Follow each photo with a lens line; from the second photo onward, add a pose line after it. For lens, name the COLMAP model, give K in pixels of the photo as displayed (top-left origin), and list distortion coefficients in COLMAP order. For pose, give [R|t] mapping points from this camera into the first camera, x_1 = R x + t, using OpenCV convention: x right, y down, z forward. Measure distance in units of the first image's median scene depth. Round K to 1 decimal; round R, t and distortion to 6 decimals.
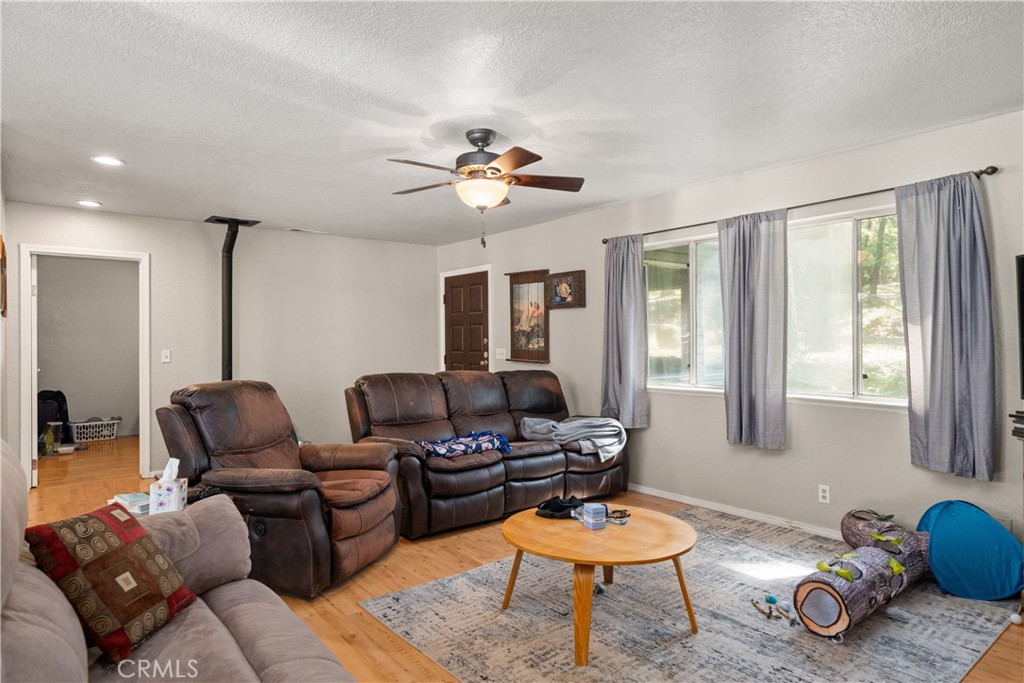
lens RADIAL K [[606.3, 0, 512.0], [0, 606.3, 341.5], [0, 0, 1]] dist [0.002119, 0.000133]
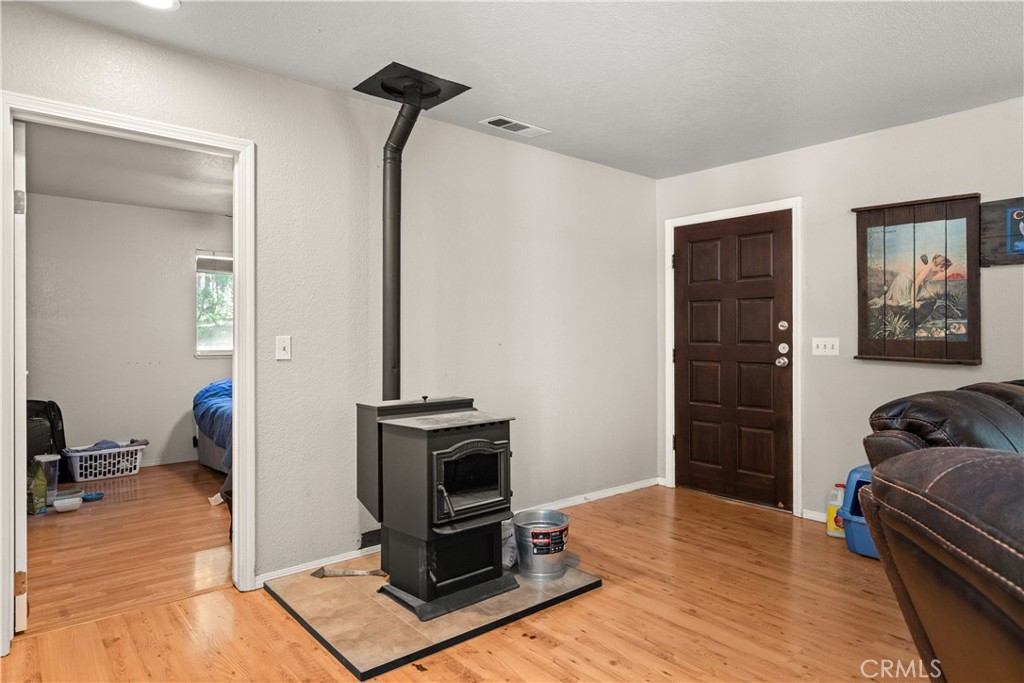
lens RADIAL K [[595.8, 0, 512.0], [0, 595.8, 341.5], [0, 0, 1]] dist [-0.001669, 0.000126]
pose [[0.999168, 0.006179, 0.040319, -0.385204], [-0.006548, 0.999938, 0.009038, 0.012812], [-0.040260, -0.009294, 0.999146, 0.475993]]
